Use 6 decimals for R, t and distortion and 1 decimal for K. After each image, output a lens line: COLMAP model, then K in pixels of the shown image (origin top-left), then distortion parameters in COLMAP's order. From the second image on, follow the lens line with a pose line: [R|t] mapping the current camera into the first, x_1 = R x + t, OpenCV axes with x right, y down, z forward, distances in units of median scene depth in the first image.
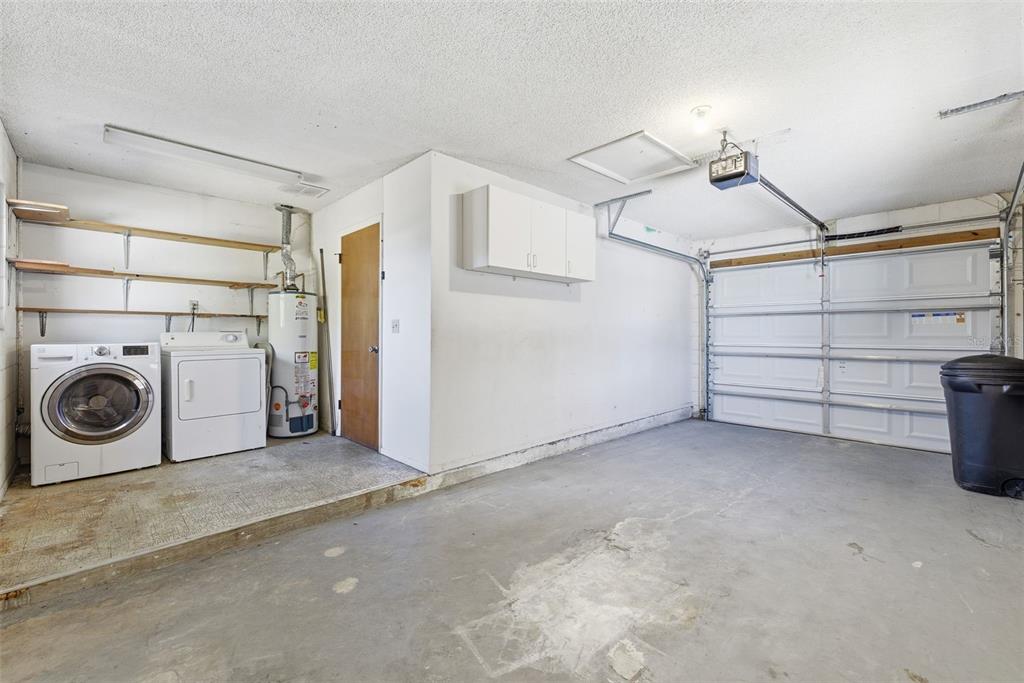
lens RADIAL K [[431.3, 0, 512.6], [0, 431.3, 338.1], [0, 0, 1]] dist [0.003574, 0.000555]
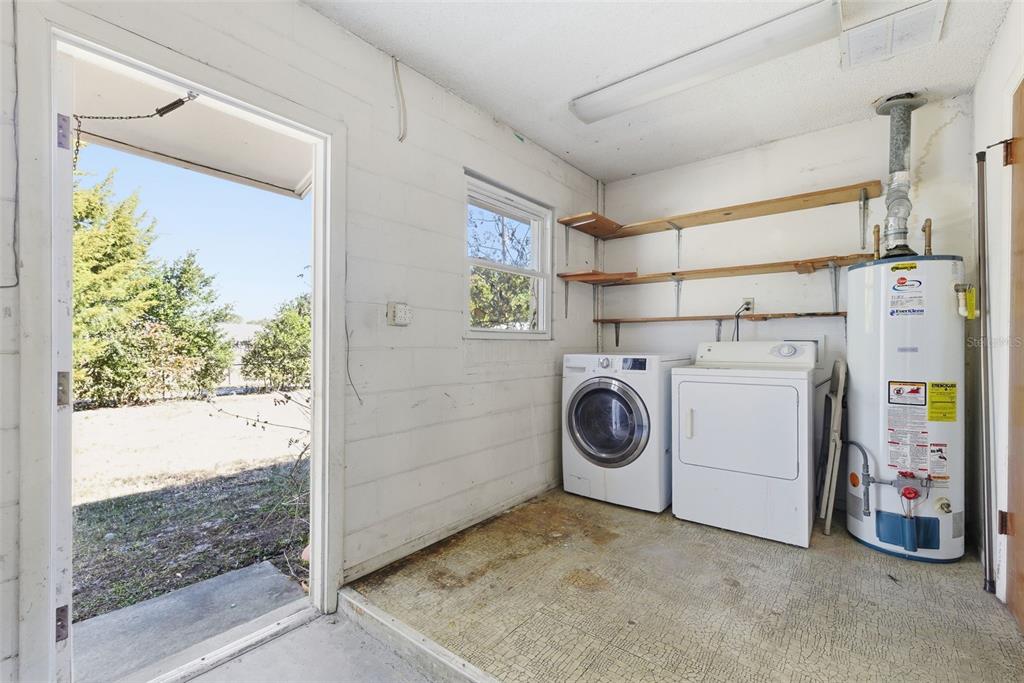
lens RADIAL K [[431.3, 0, 512.6], [0, 431.3, 338.1], [0, 0, 1]] dist [0.003574, 0.000555]
pose [[0.097145, -0.008303, -0.995236, -0.054280], [-0.002030, 0.999961, -0.008540, -0.011615], [0.995268, 0.002850, 0.097124, 0.548000]]
